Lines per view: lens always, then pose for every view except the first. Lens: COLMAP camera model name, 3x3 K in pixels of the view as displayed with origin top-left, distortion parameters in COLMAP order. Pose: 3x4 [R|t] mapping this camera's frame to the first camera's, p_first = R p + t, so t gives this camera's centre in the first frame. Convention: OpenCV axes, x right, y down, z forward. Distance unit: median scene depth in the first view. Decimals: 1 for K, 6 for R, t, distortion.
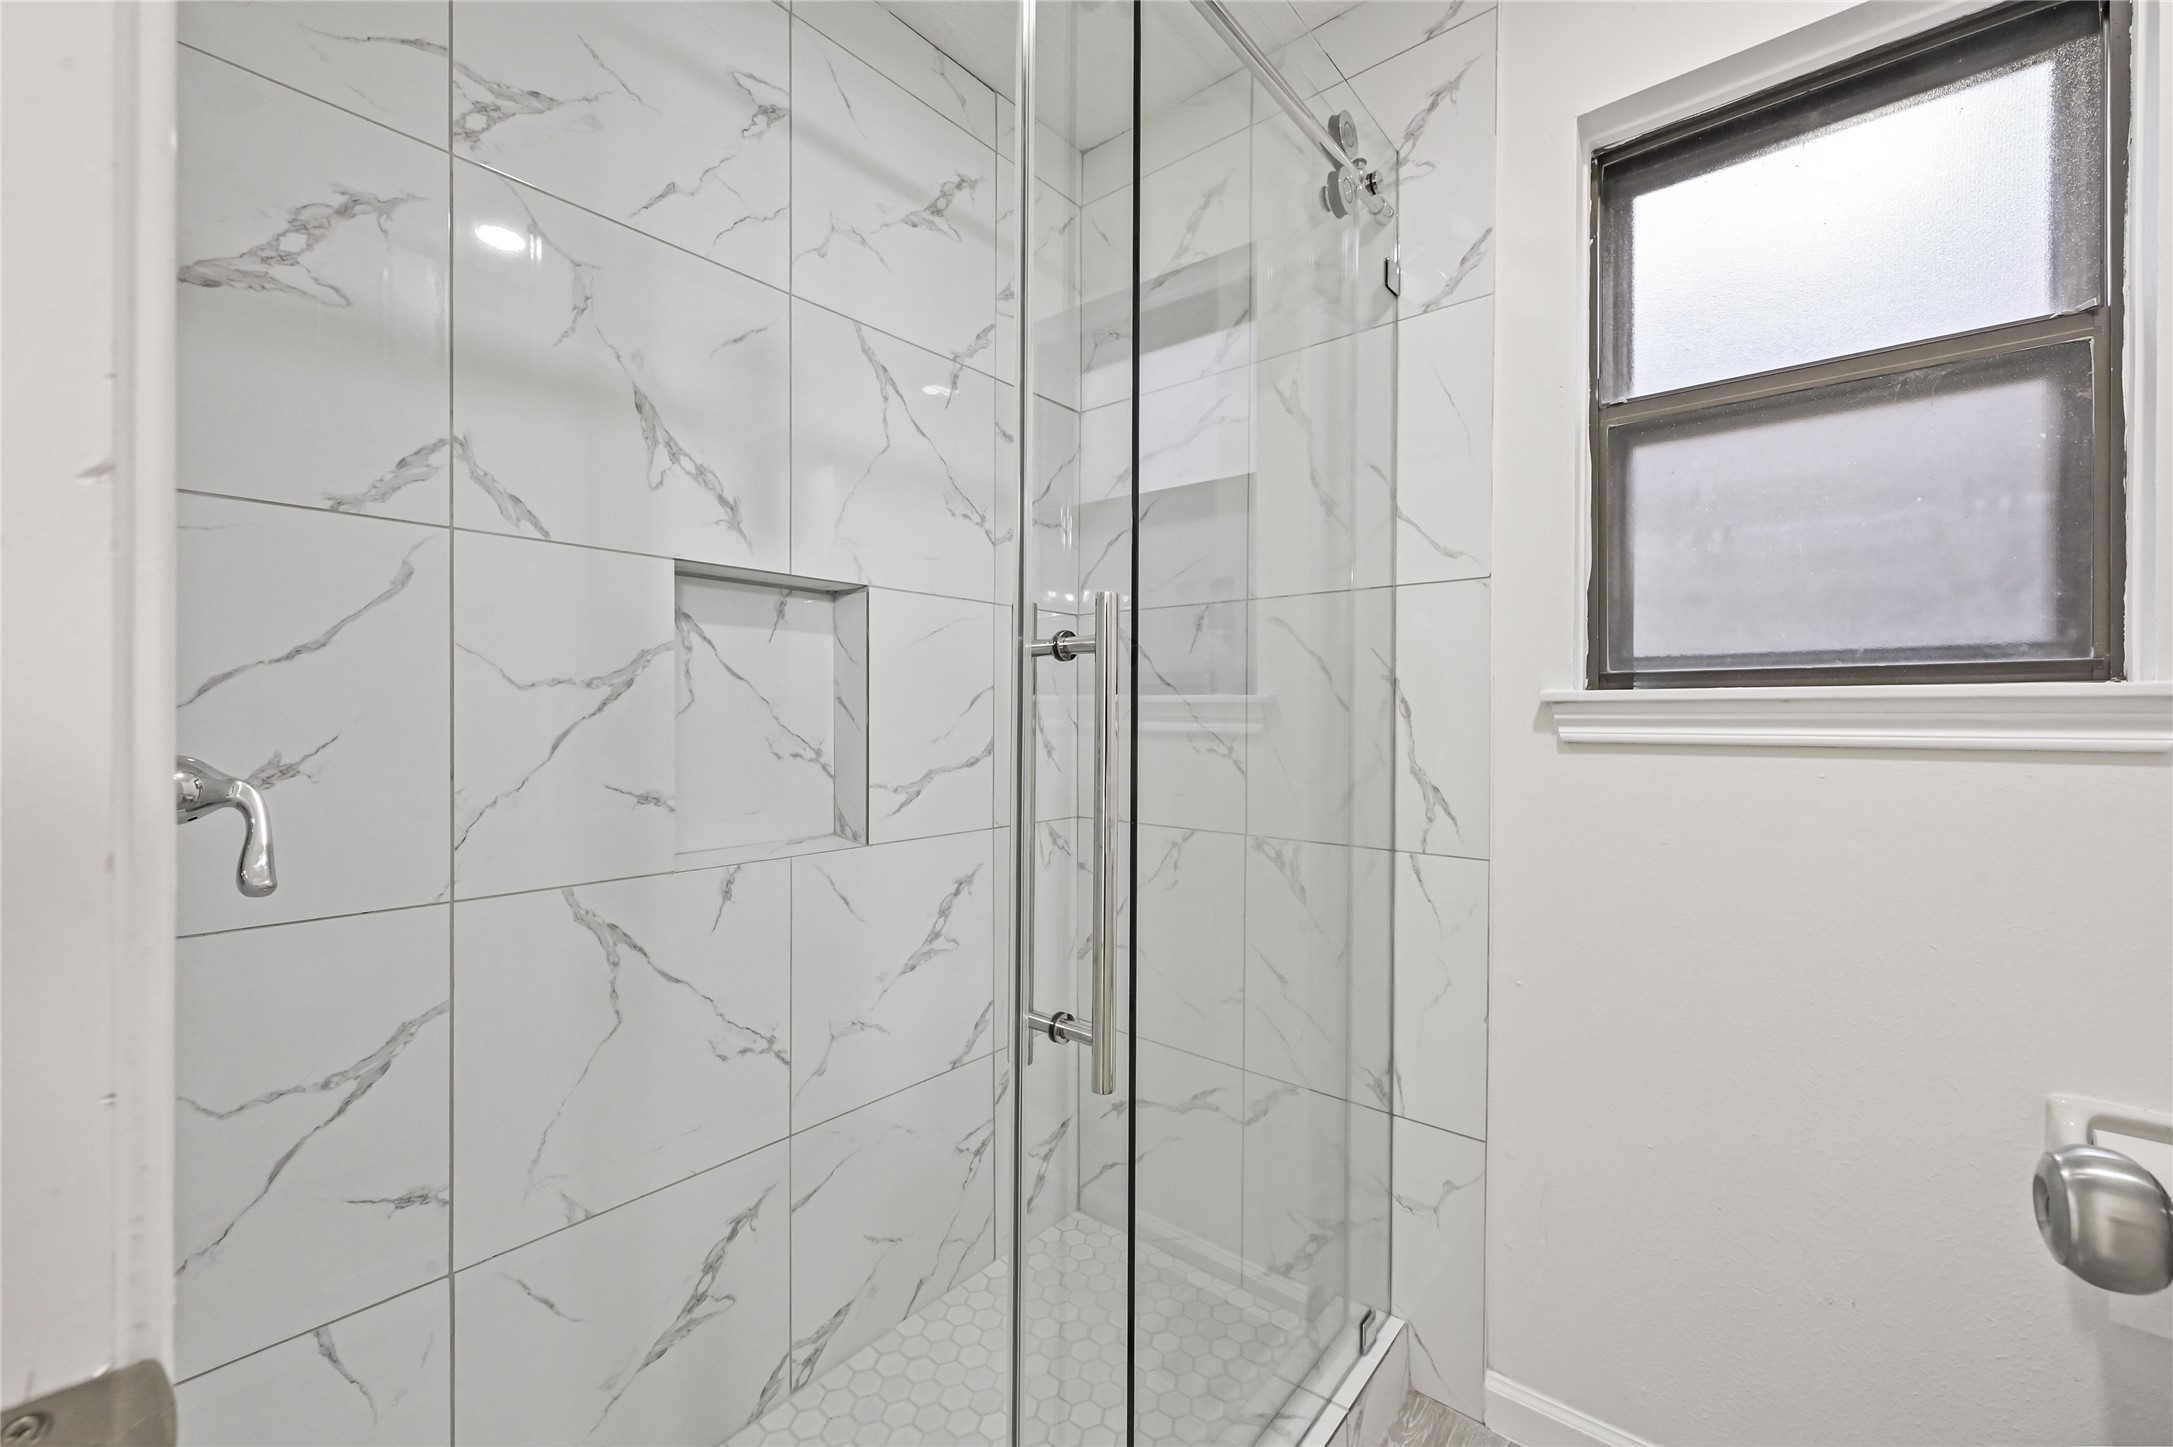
lens RADIAL K [[881.8, 0, 1074.4], [0, 881.8, 721.4], [0, 0, 1]] dist [-0.000876, 0.000053]
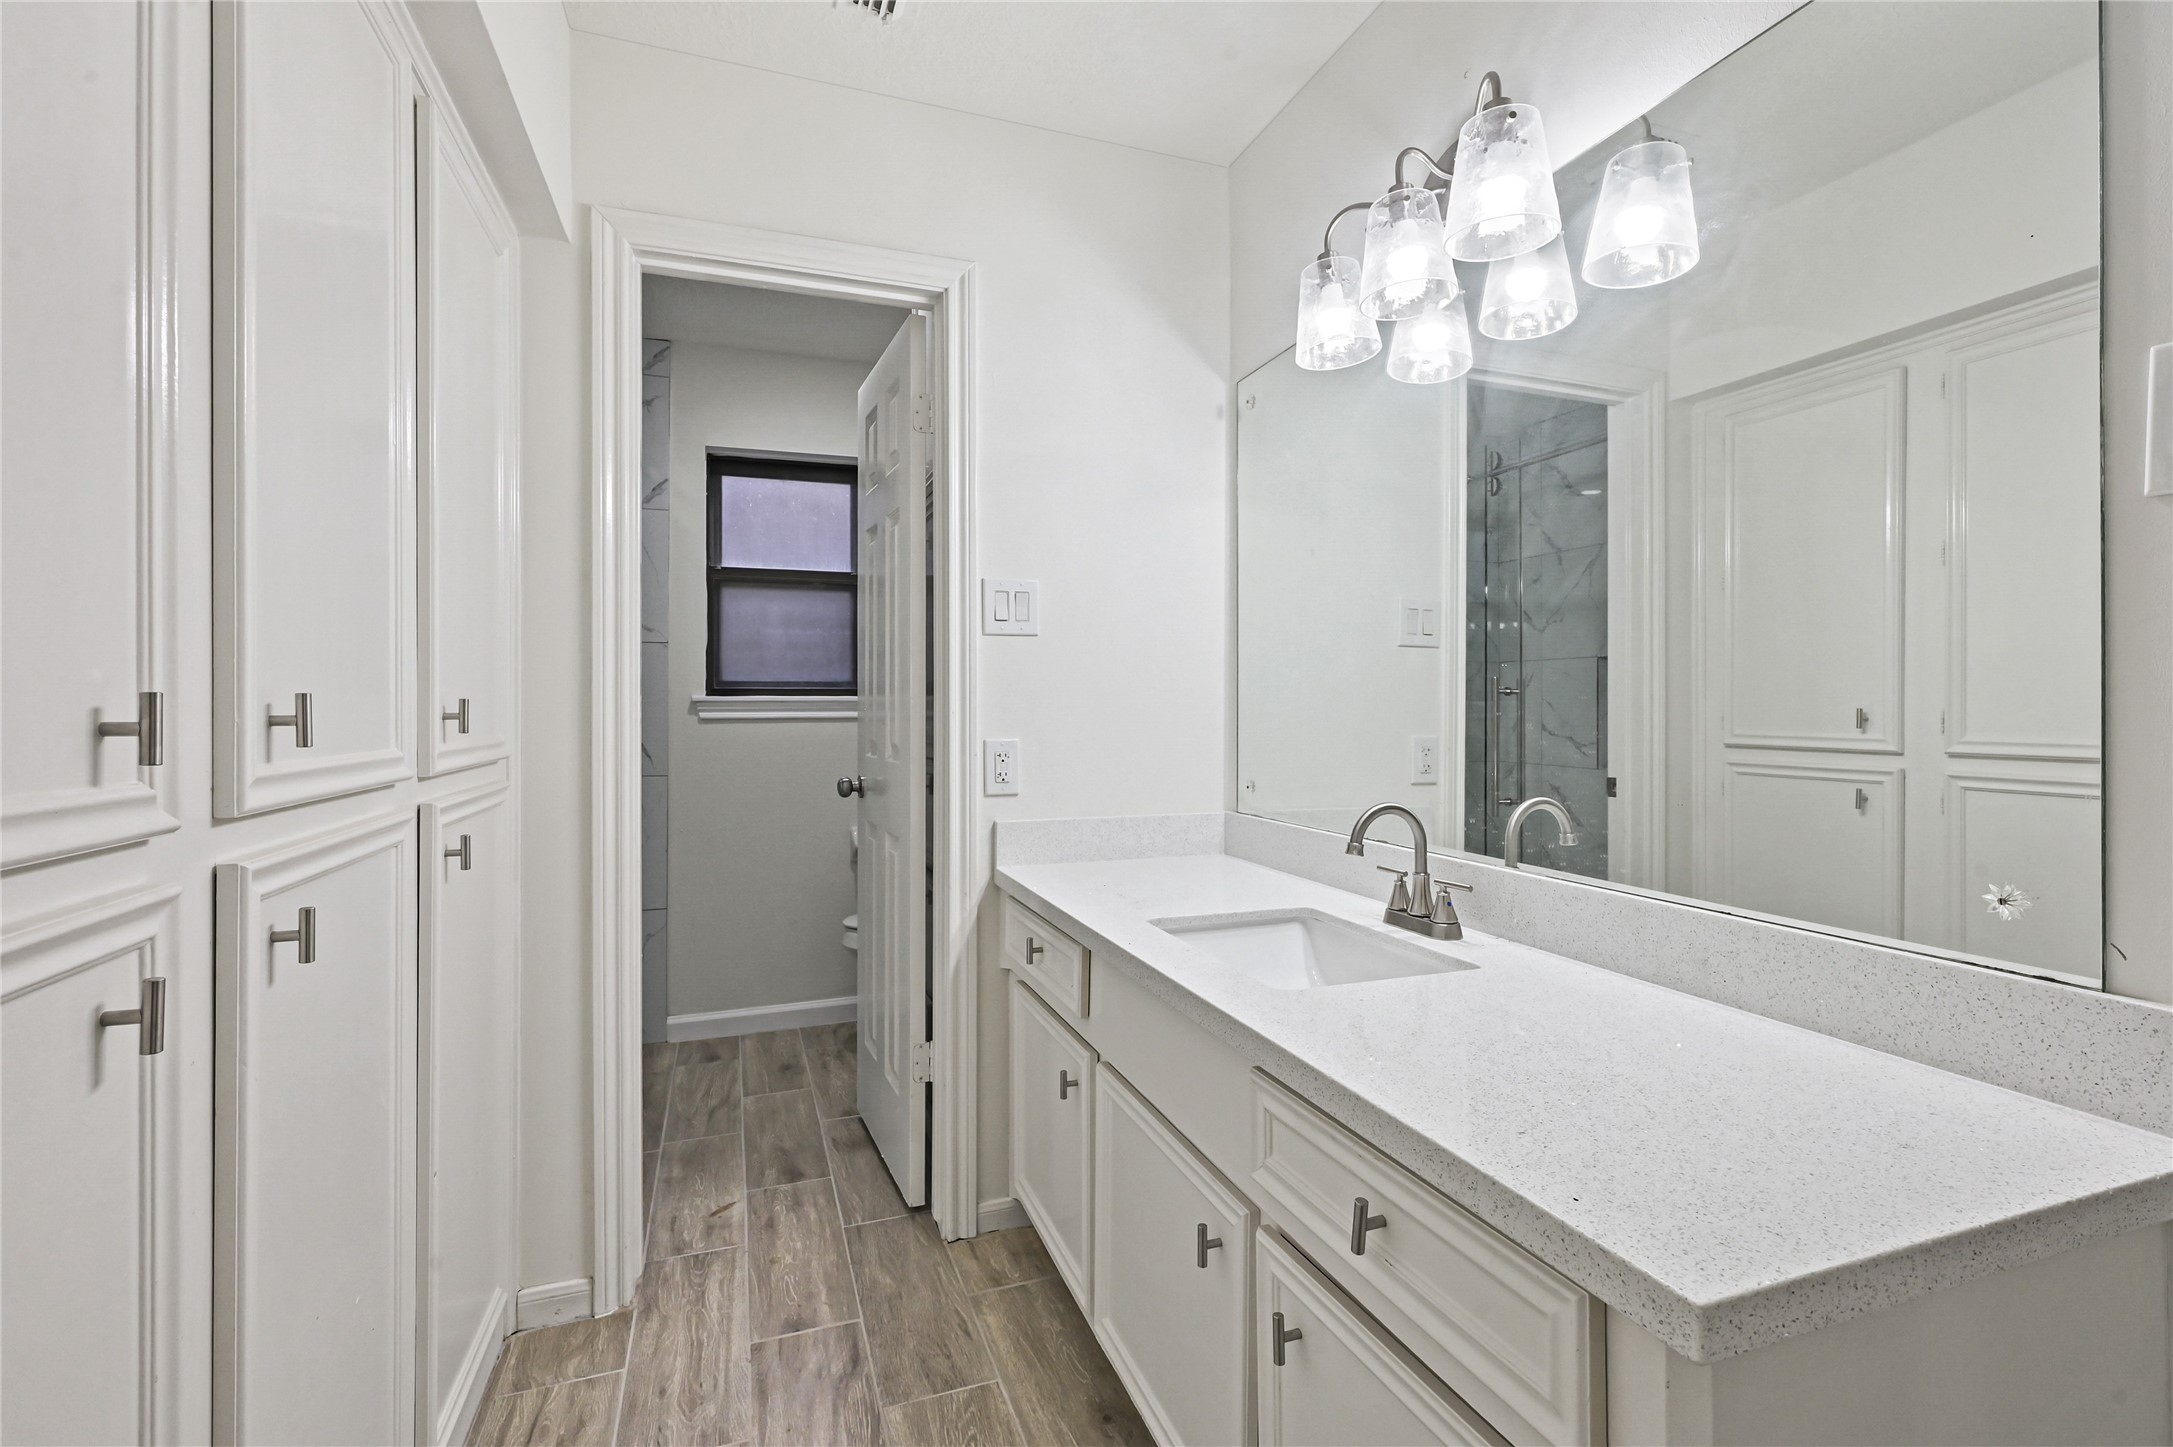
lens RADIAL K [[1021.5, 0, 1087.3], [0, 1021.5, 714.8], [0, 0, 1]] dist [-0.000489, -0.000009]
pose [[0.510256, -0.005399, 0.860006, -1.141540], [0.002902, 0.999985, 0.004556, 0.002688], [-0.860018, 0.000171, 0.510264, -1.136221]]
